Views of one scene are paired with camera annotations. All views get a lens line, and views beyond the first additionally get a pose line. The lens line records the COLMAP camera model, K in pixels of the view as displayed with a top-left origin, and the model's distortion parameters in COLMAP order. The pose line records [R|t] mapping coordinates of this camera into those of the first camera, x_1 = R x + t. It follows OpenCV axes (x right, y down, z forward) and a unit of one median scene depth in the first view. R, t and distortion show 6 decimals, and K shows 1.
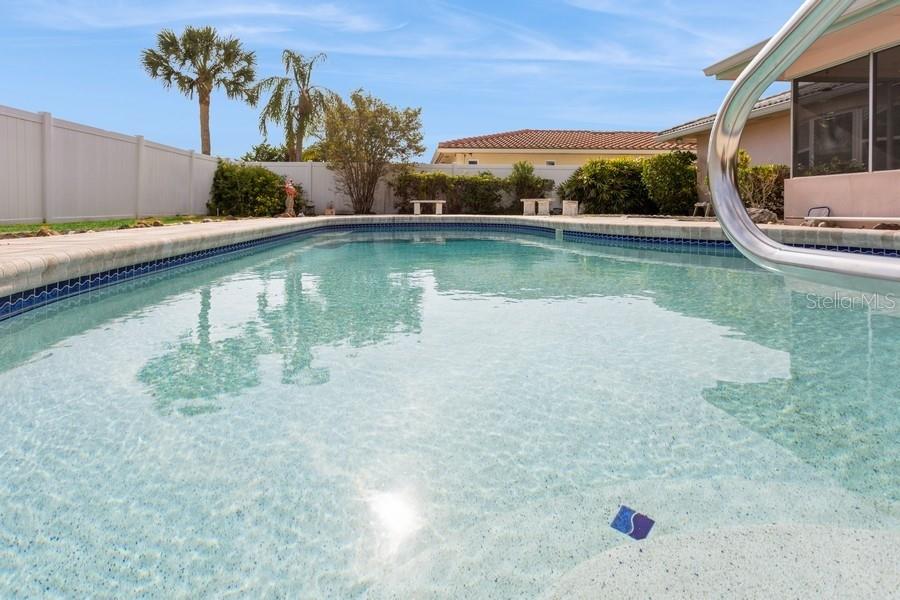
lens RADIAL K [[451.4, 0, 433.7], [0, 451.4, 211.3], [0, 0, 1]] dist [-0.000670, 0.000026]
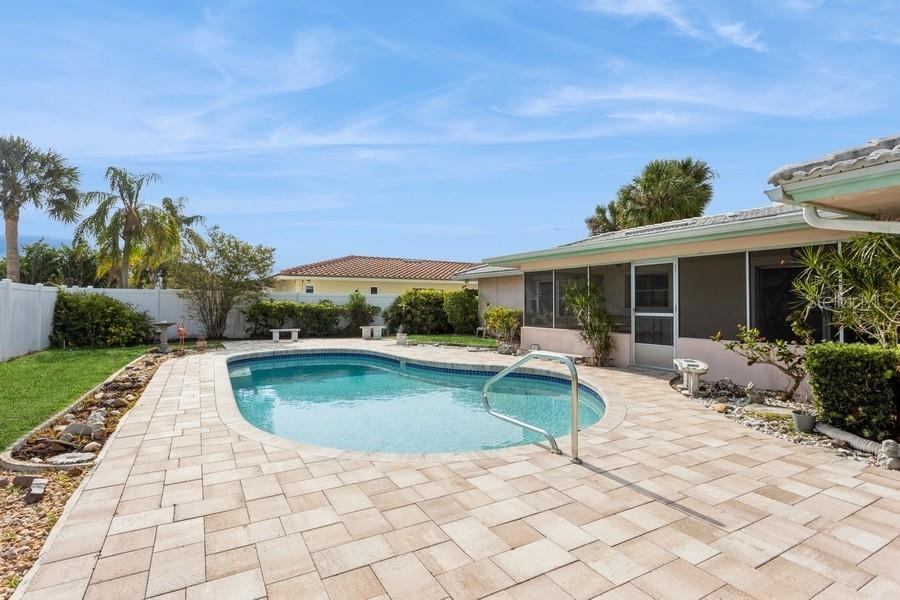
lens RADIAL K [[450.8, 0, 443.7], [0, 450.8, 299.2], [0, 0, 1]] dist [-0.006033, -0.001026]
pose [[0.899229, 0.011876, 0.437317, -0.137808], [-0.003322, 0.999788, -0.020318, -0.070558], [-0.437465, 0.016818, 0.899078, -0.233213]]
